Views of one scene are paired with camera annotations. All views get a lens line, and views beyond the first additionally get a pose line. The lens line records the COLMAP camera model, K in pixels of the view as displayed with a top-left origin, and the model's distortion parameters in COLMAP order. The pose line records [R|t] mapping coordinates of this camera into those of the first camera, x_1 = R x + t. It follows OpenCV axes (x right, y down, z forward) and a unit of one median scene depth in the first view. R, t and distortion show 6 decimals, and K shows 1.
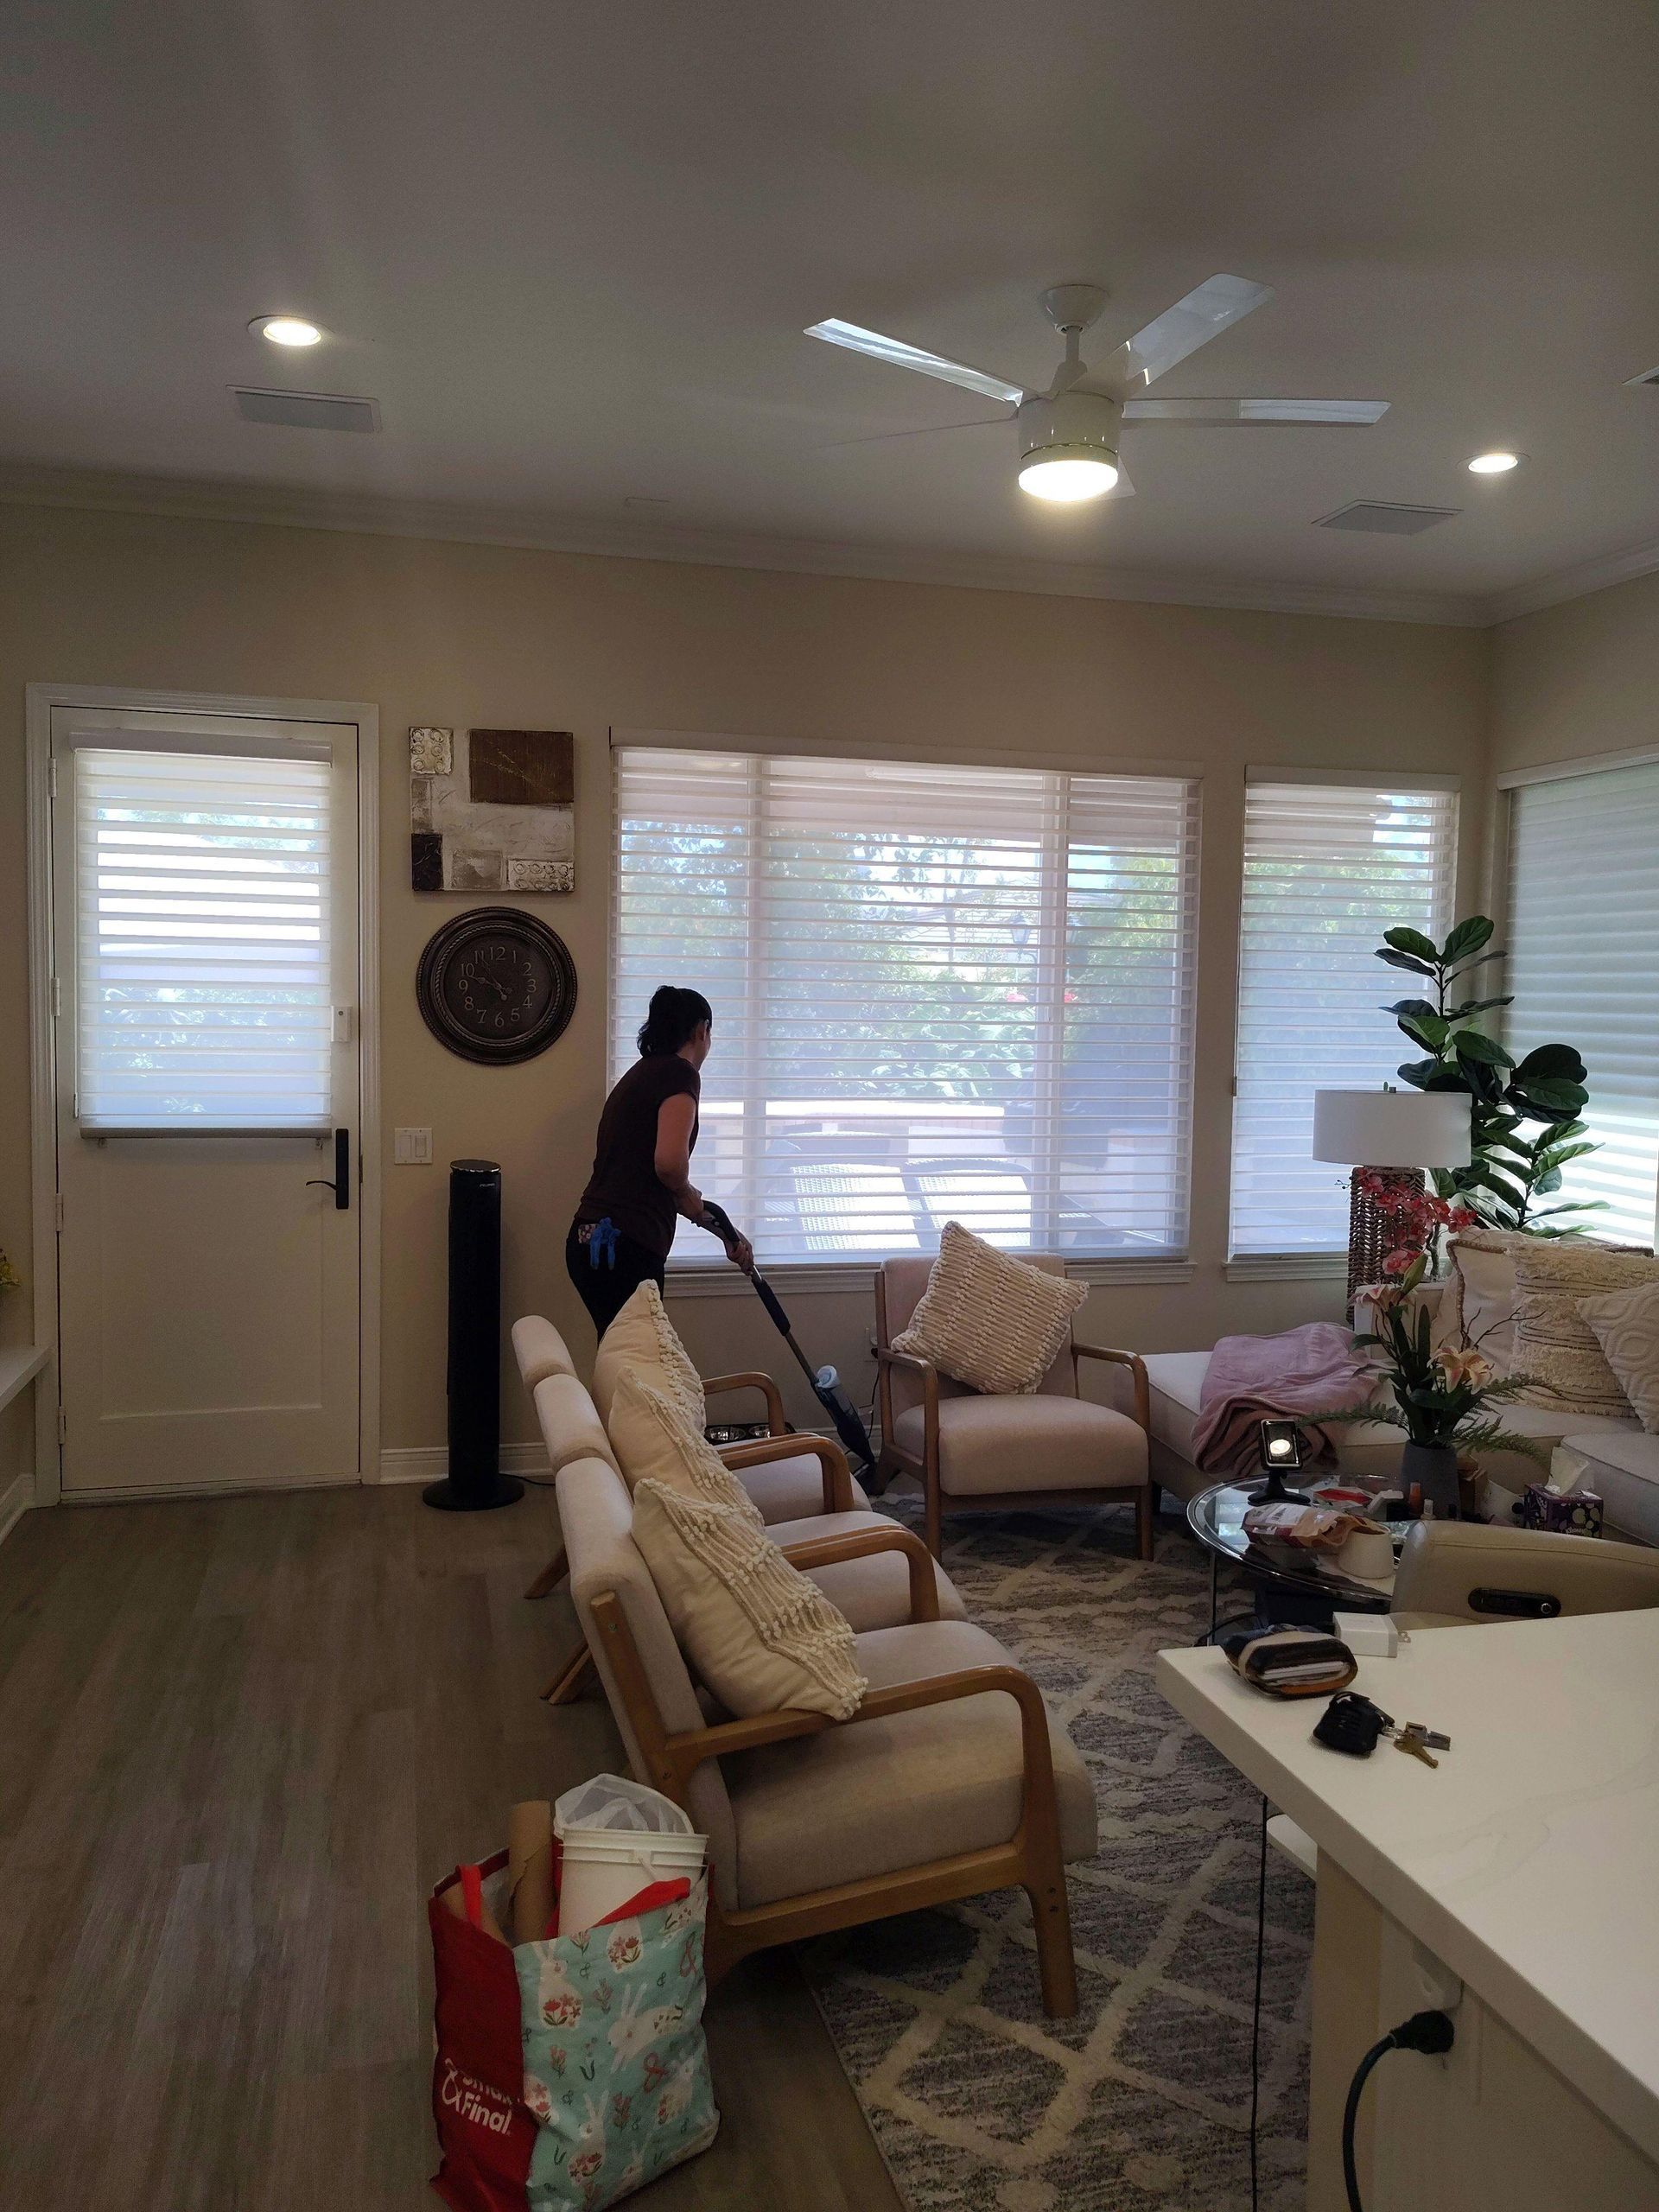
lens RADIAL K [[1603.1, 0, 825.4], [0, 1603.1, 1089.9], [0, 0, 1]] dist [0.016252, -0.025838]
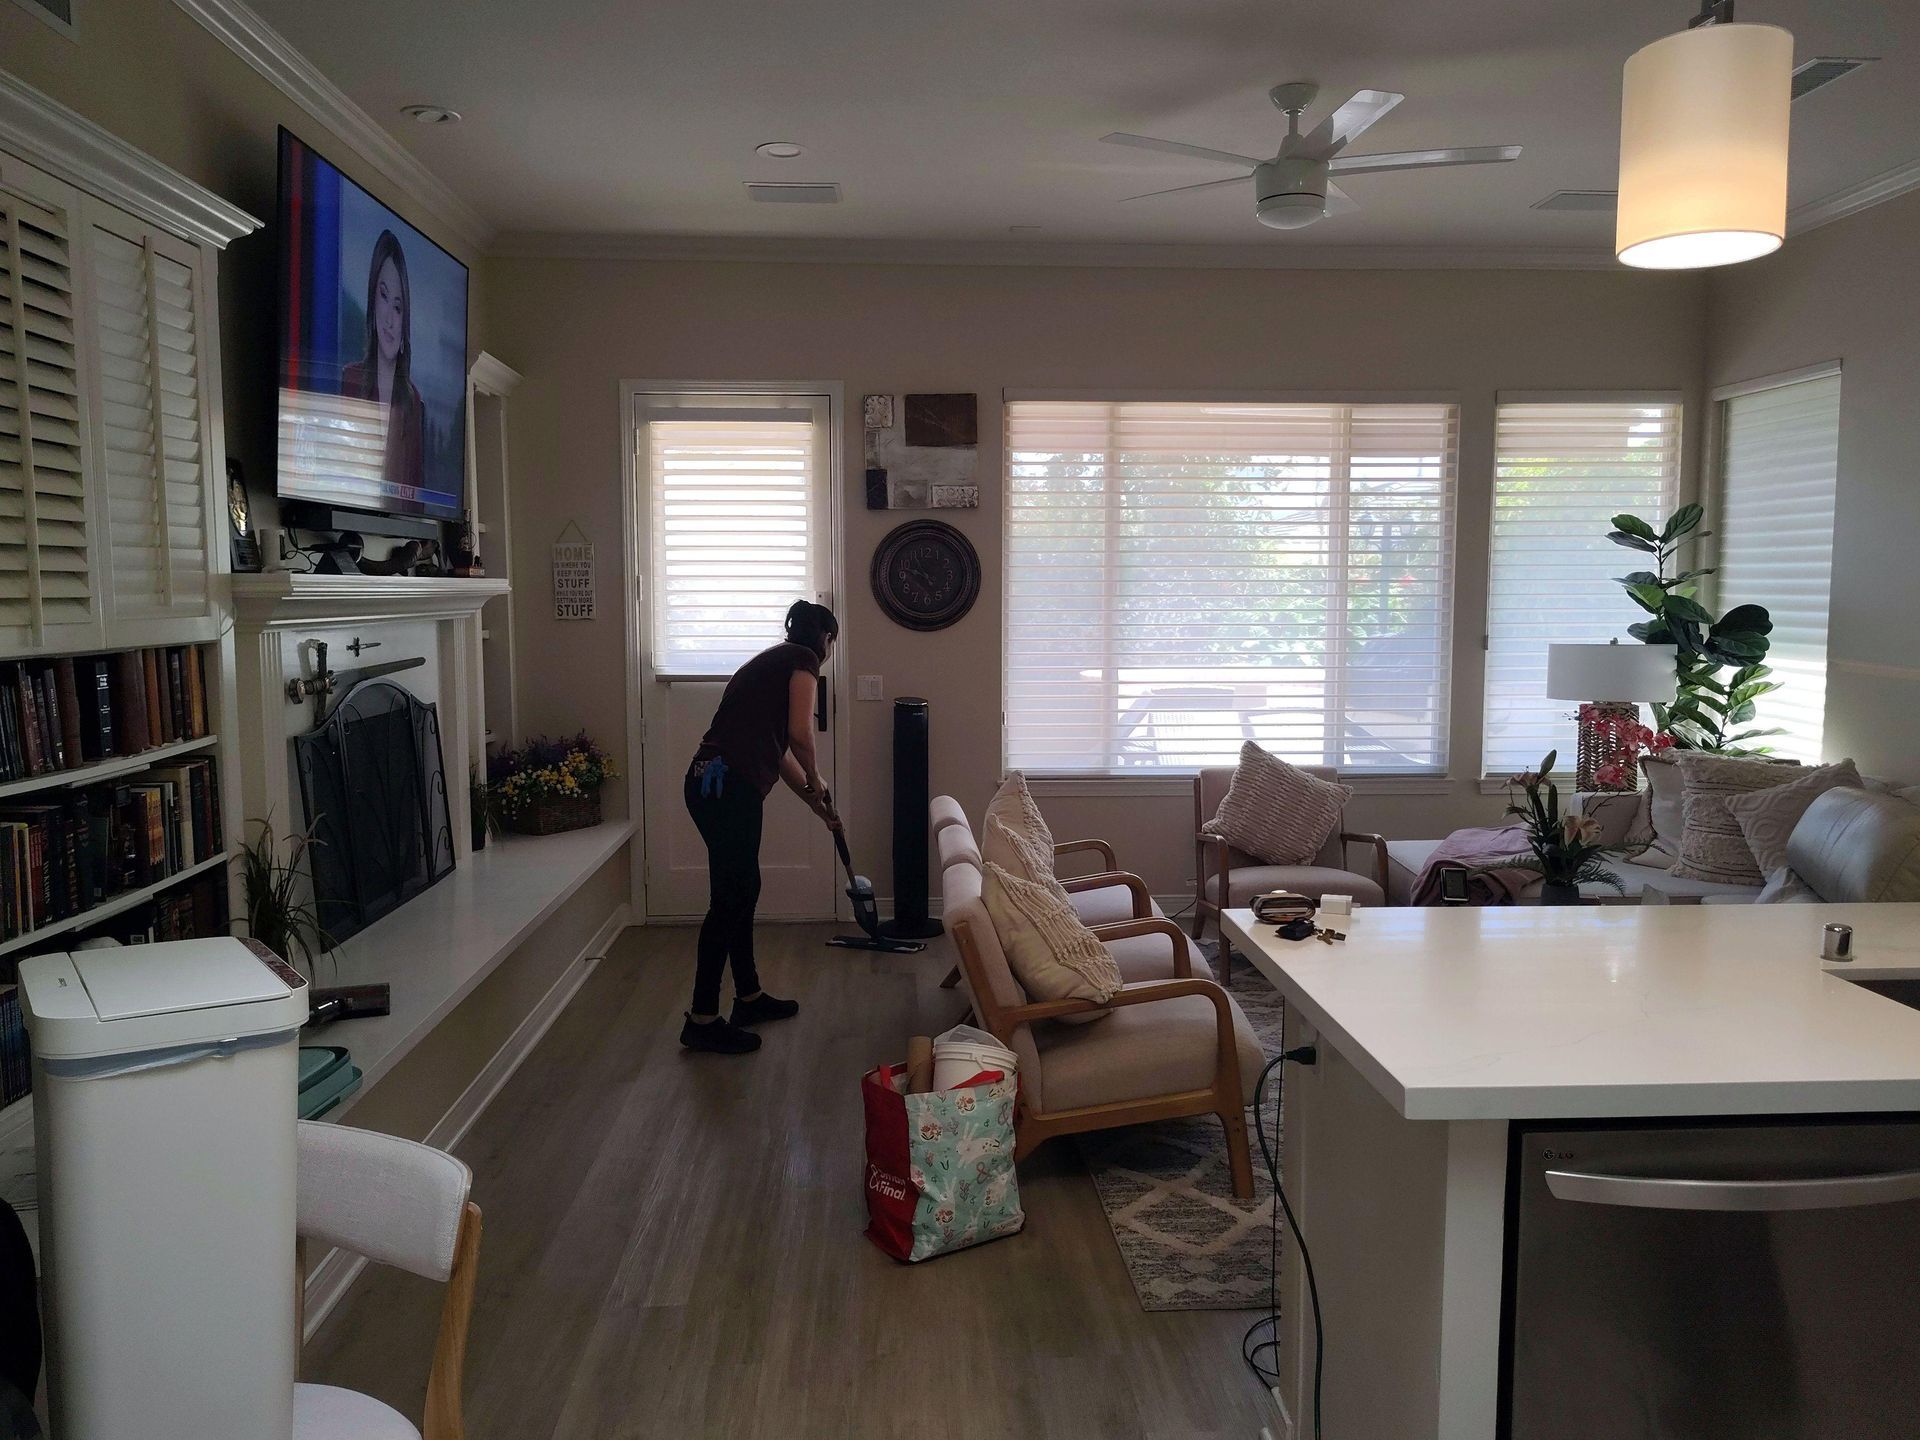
lens RADIAL K [[1391.5, 0, 964.7], [0, 1391.5, 721.2], [0, 0, 1]] dist [0.016252, -0.025838]
pose [[0.980326, 0.000388, -0.197383, 0.075444], [0.006816, 0.999335, 0.035815, 0.021363], [0.197265, -0.036456, 0.979672, -0.213354]]
